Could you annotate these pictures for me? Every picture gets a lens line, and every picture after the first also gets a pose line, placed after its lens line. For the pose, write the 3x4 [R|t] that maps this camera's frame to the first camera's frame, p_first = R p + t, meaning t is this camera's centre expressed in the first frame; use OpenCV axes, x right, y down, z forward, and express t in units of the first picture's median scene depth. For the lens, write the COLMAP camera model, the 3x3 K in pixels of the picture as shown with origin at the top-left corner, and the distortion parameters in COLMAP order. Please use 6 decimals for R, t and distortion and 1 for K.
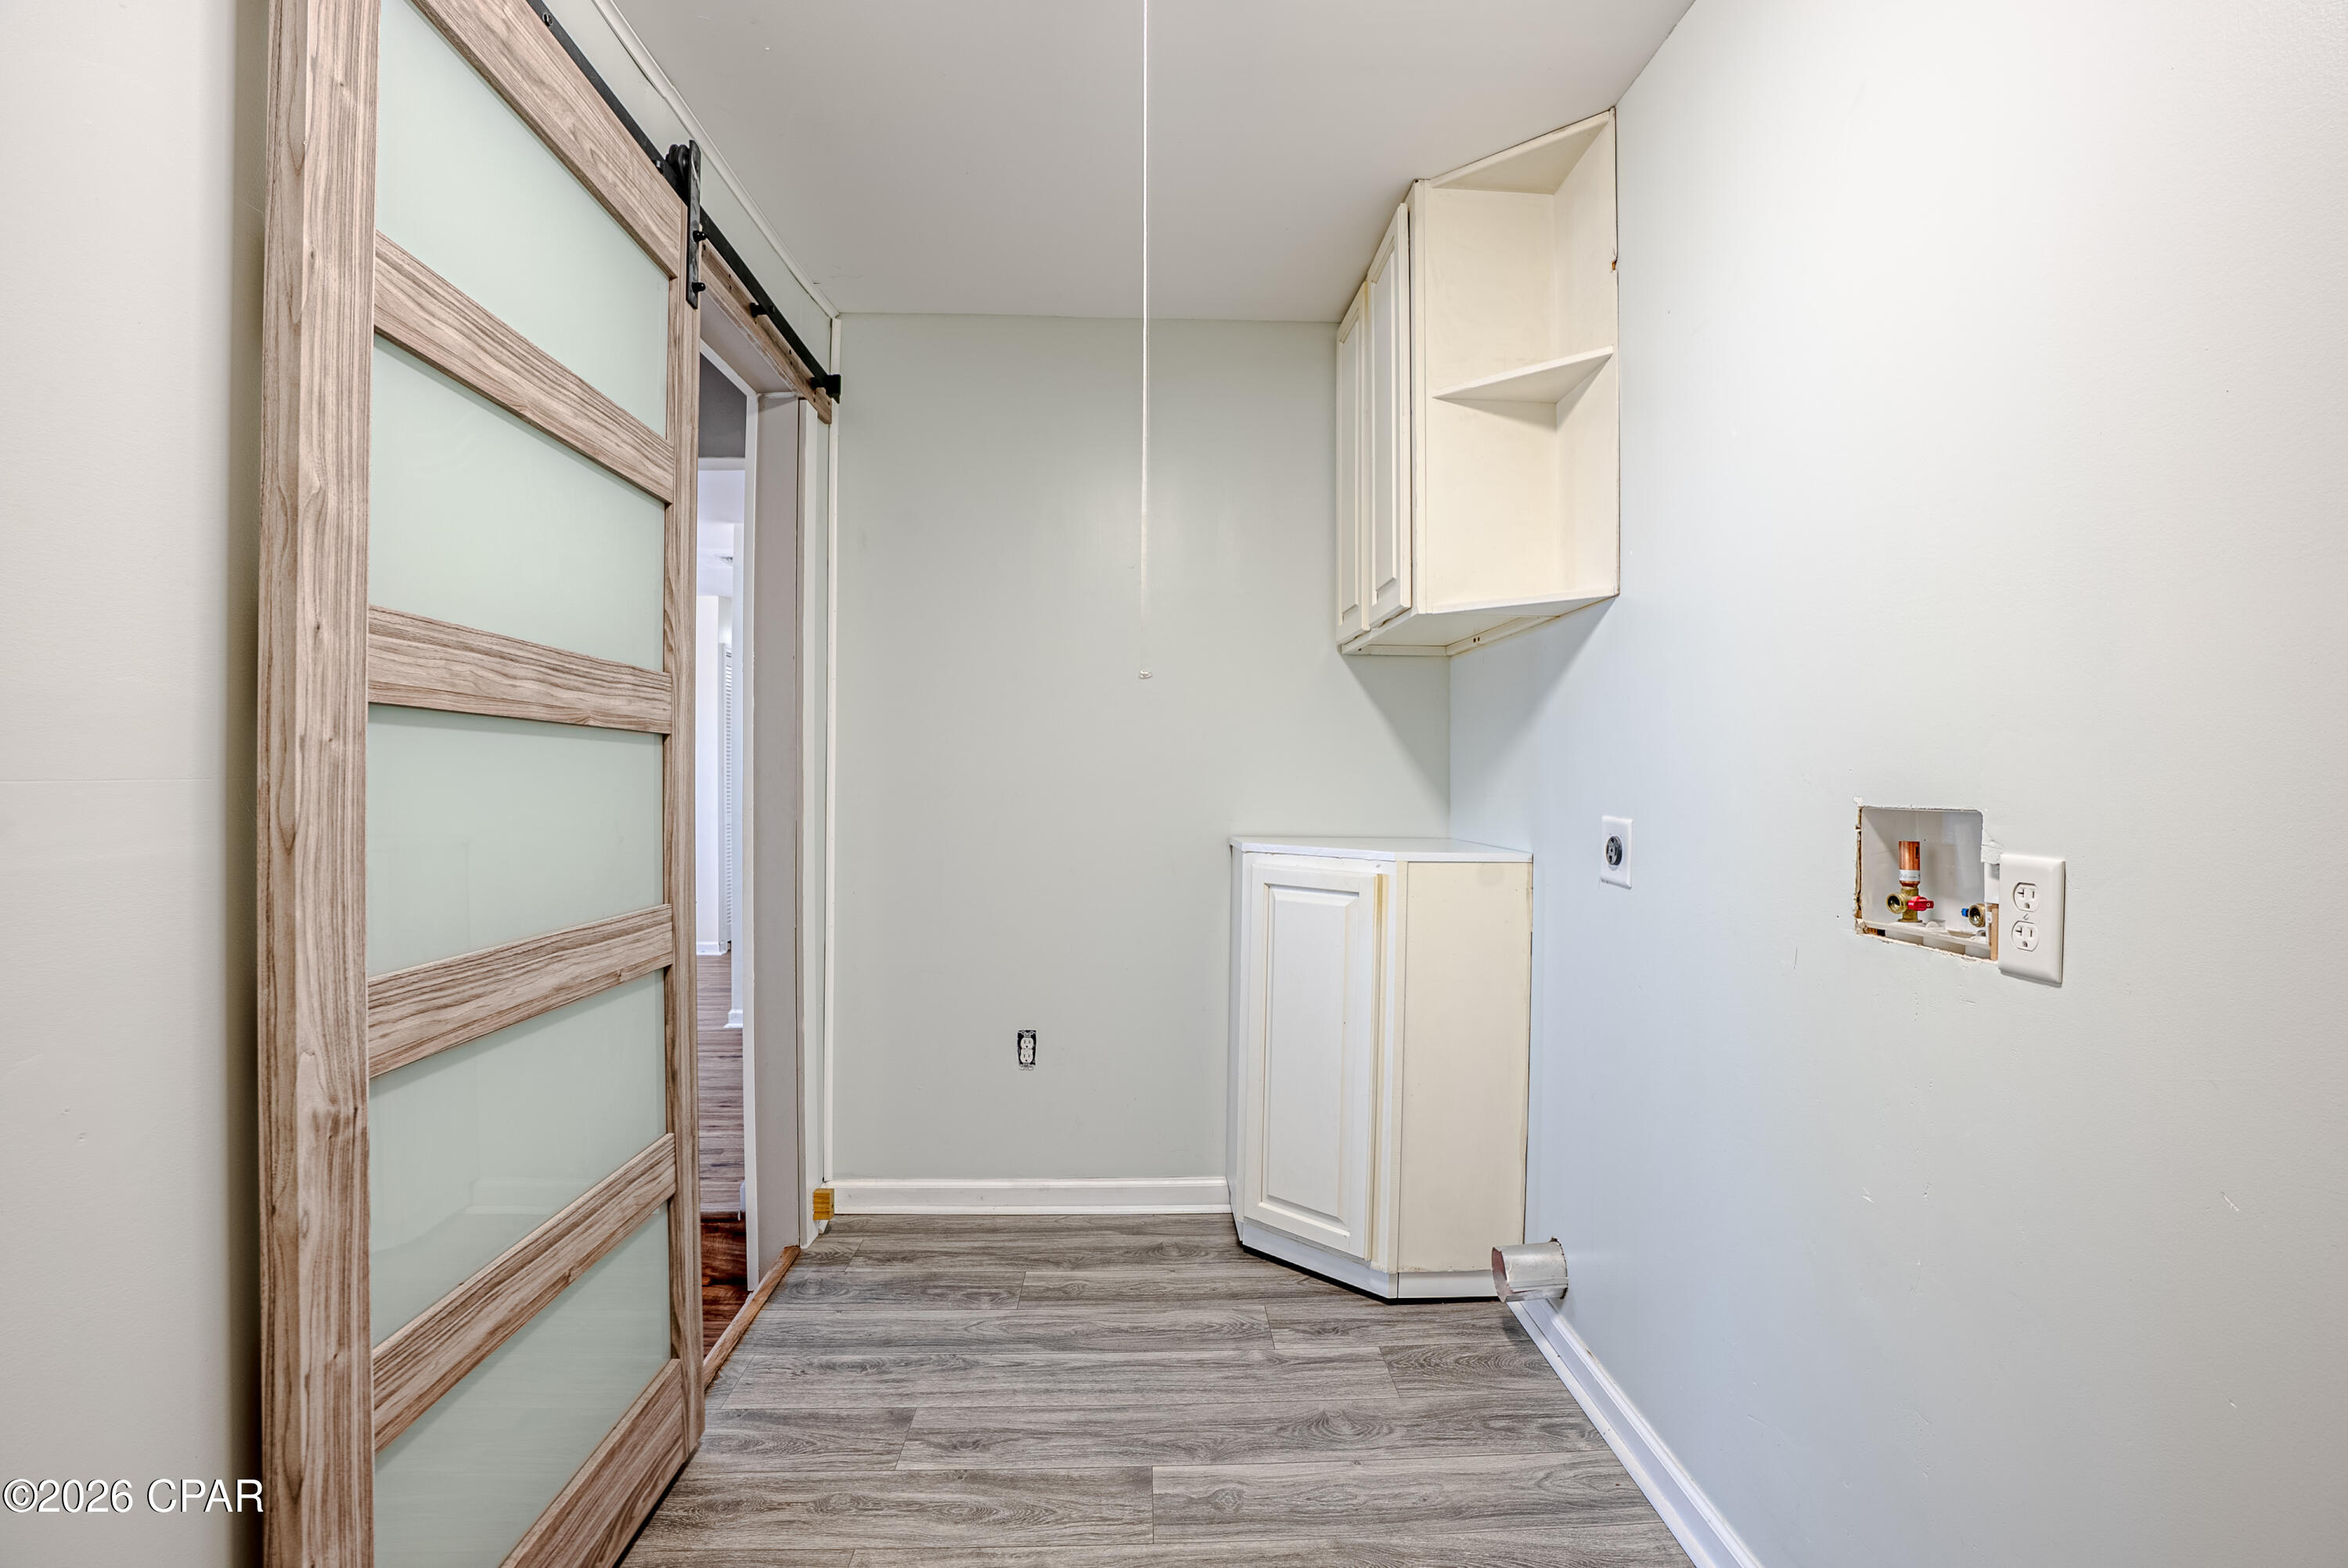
lens RADIAL K [[1103.0, 0, 1187.5], [0, 1103.0, 788.1], [0, 0, 1]] dist [-0.067375, 0.024383]
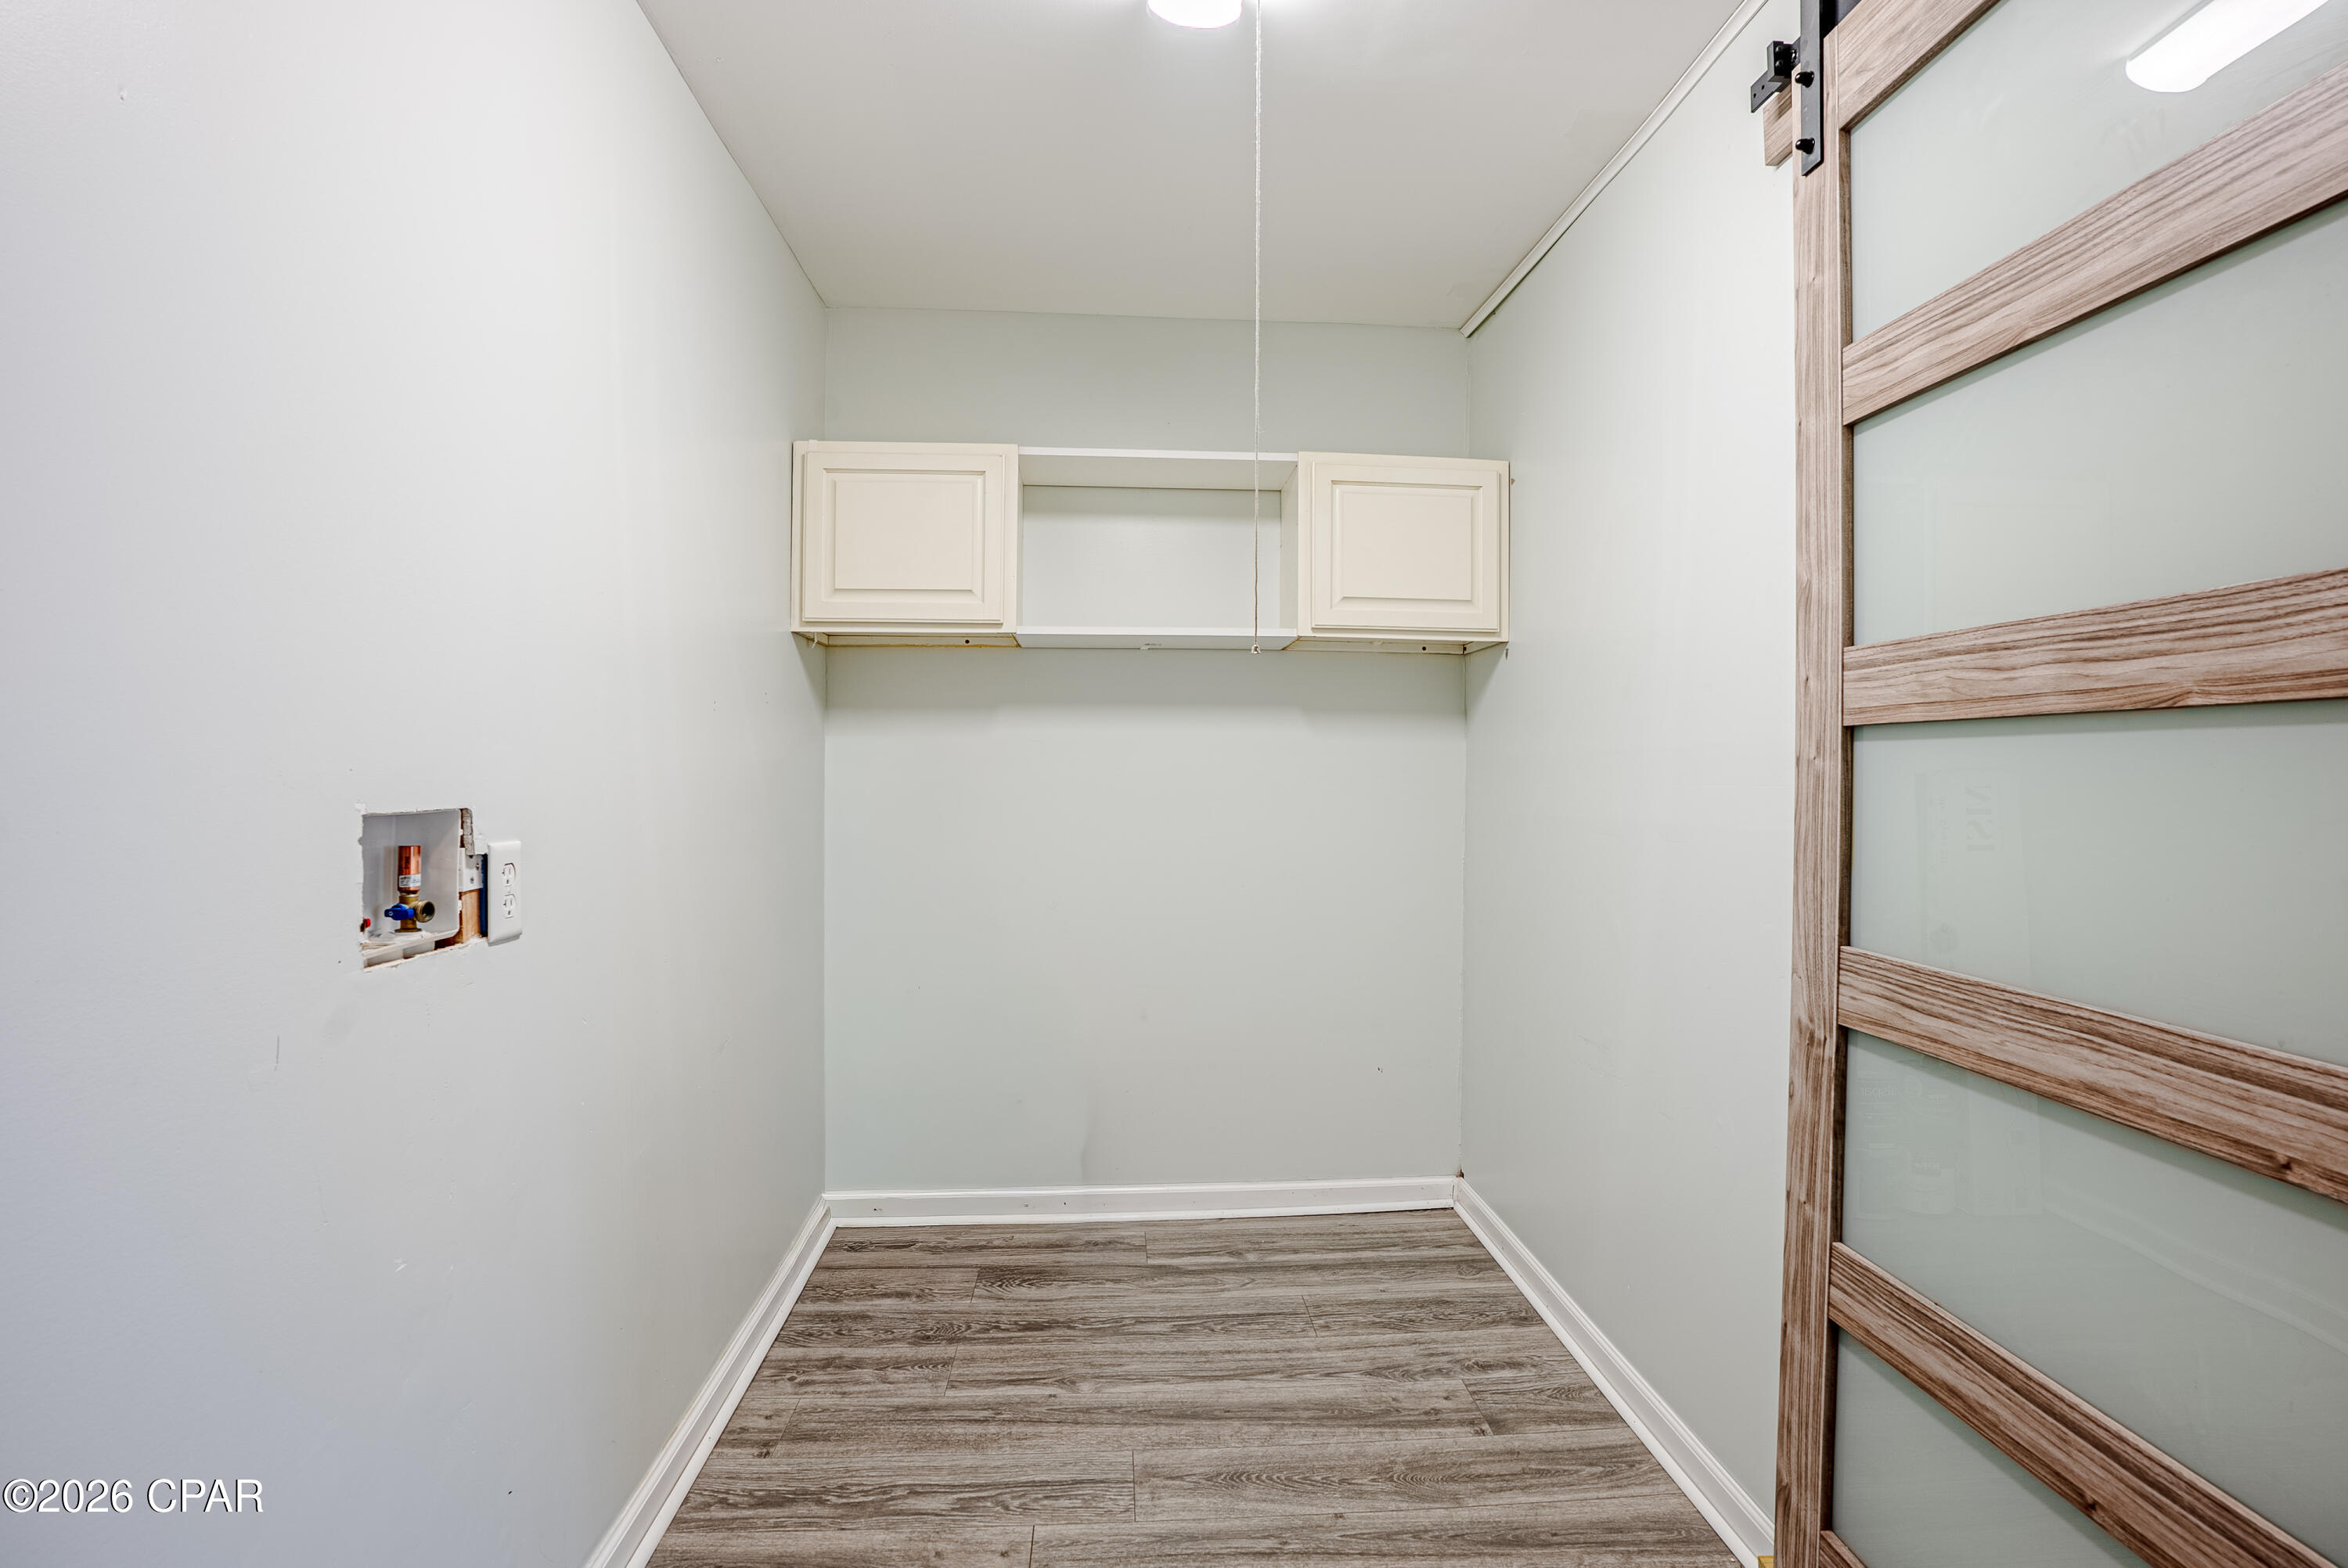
lens RADIAL K [[1103.0, 0, 1177.7], [0, 1103.0, 772.1], [0, 0, 1]] dist [-0.067375, 0.024383]
pose [[-0.999854, -0.006803, -0.015693, 0.037337], [-0.006907, 0.999954, 0.006604, -0.027424], [0.015647, 0.006711, -0.999855, 2.120073]]
